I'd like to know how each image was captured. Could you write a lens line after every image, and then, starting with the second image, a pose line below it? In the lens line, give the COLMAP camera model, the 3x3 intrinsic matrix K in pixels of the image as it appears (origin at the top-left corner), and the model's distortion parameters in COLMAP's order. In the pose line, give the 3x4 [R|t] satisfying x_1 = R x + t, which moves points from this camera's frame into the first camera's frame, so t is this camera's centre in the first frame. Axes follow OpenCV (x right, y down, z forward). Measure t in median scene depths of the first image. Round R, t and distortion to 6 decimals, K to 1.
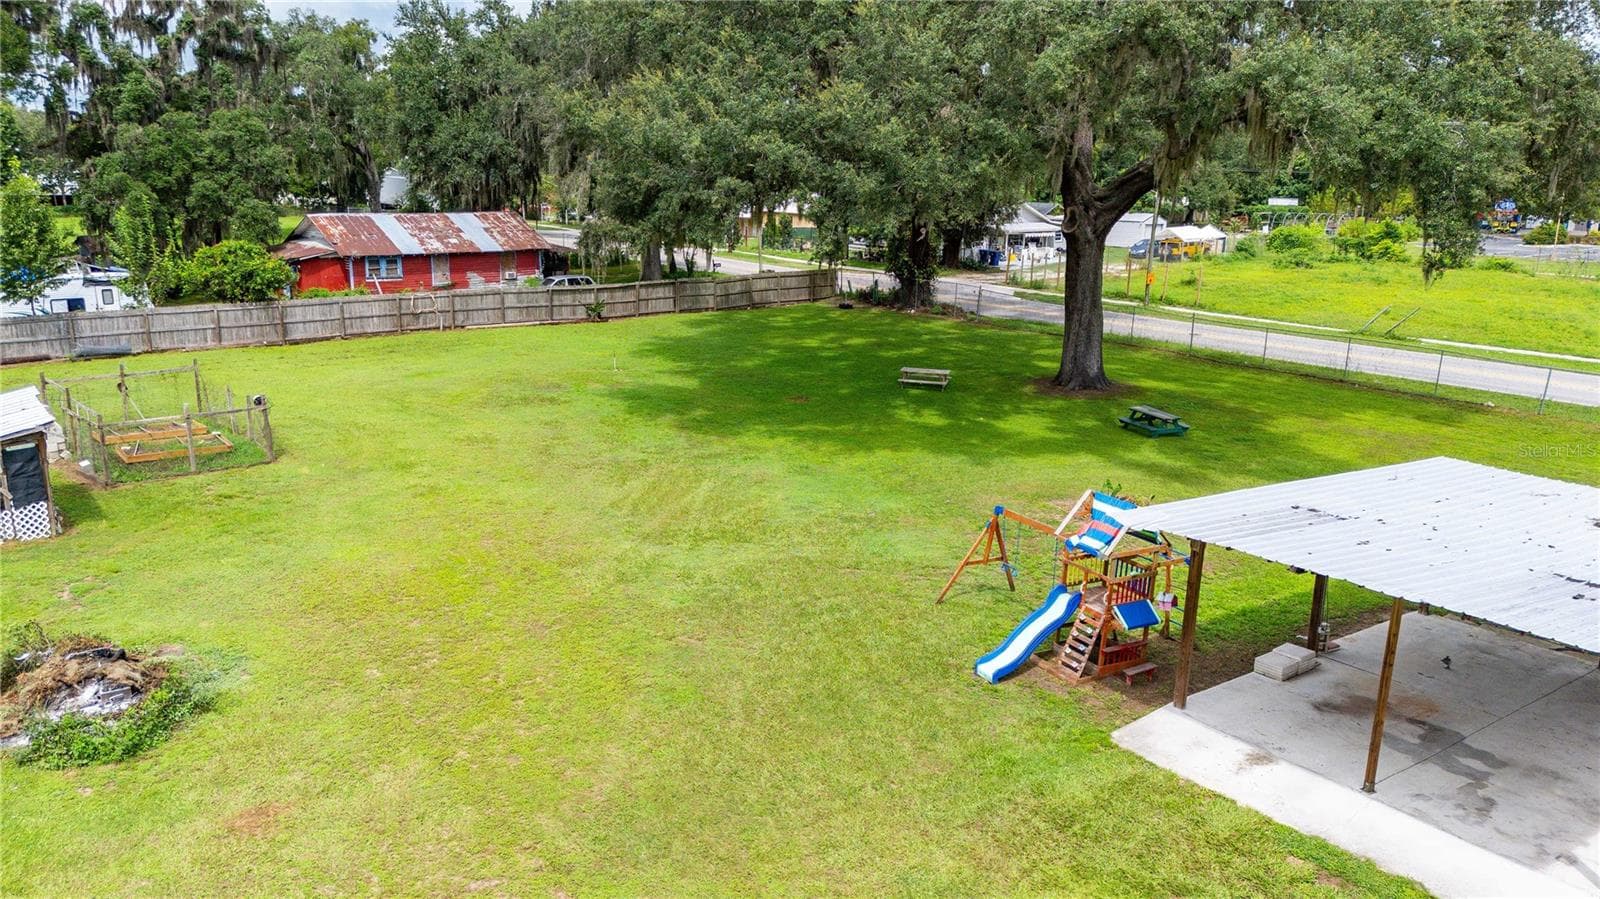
lens RADIAL K [[1188.5, 0, 800.0], [0, 1188.5, 449.5], [0, 0, 1]] dist [0.087731, -0.059748]
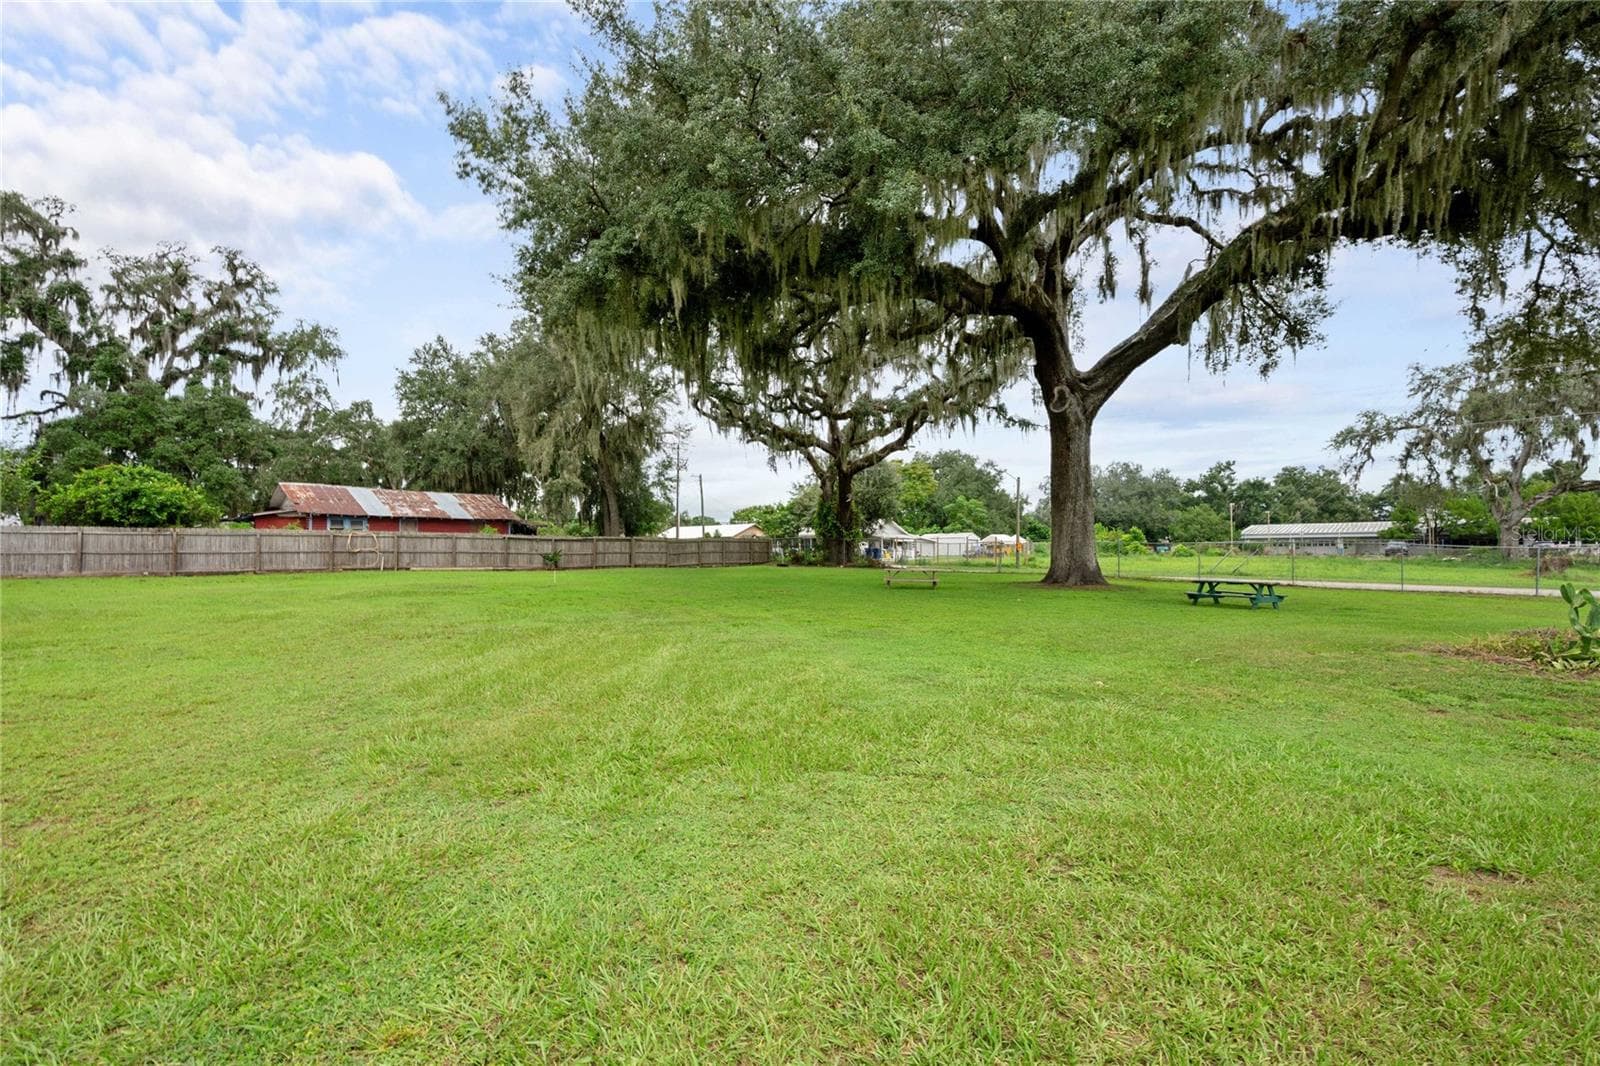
lens RADIAL K [[699.3, 0, 793.8], [0, 699.3, 536.7], [0, 0, 1]] dist [0.004468, 0.000172]
pose [[0.993119, -0.014962, 0.116152, -0.033820], [0.044608, 0.965365, -0.257060, 0.032299], [-0.108283, 0.260473, 0.959390, 0.401190]]
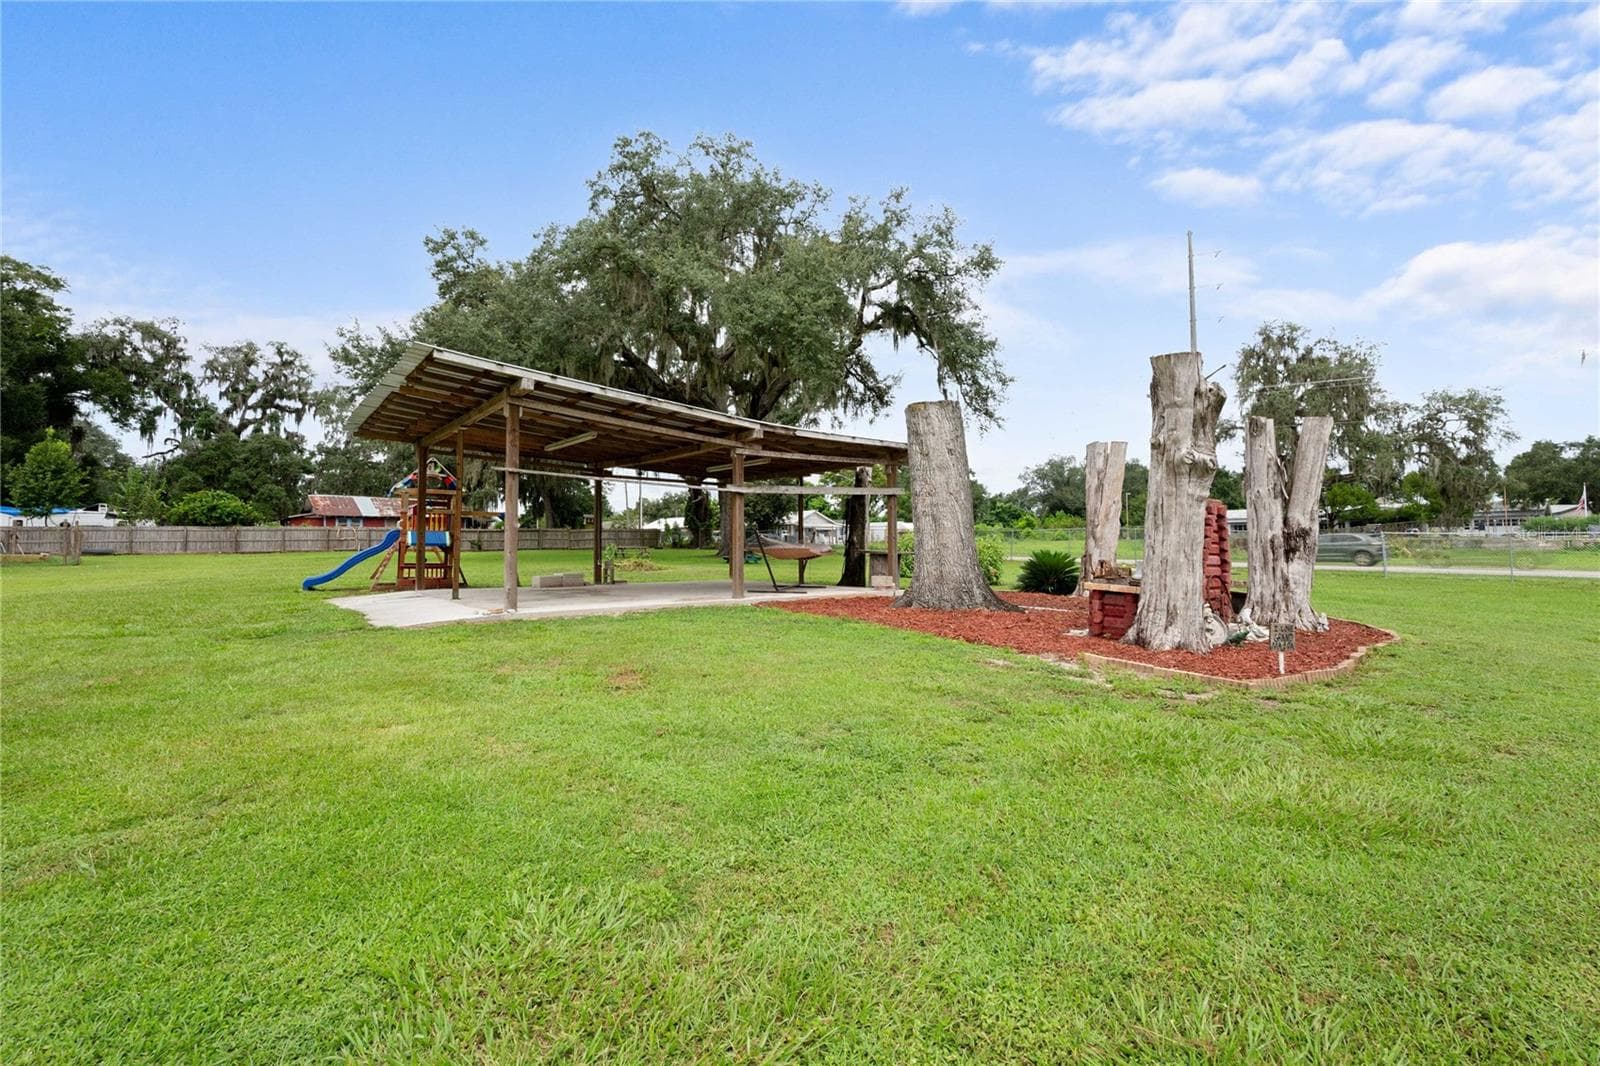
lens RADIAL K [[717.6, 0, 799.8], [0, 717.6, 513.1], [0, 0, 1]] dist [0.006083, 0.000003]
pose [[0.999440, -0.023888, 0.023411, 0.238508], [0.029449, 0.960322, -0.277336, 0.121656], [-0.015858, 0.277870, 0.960488, 0.084217]]
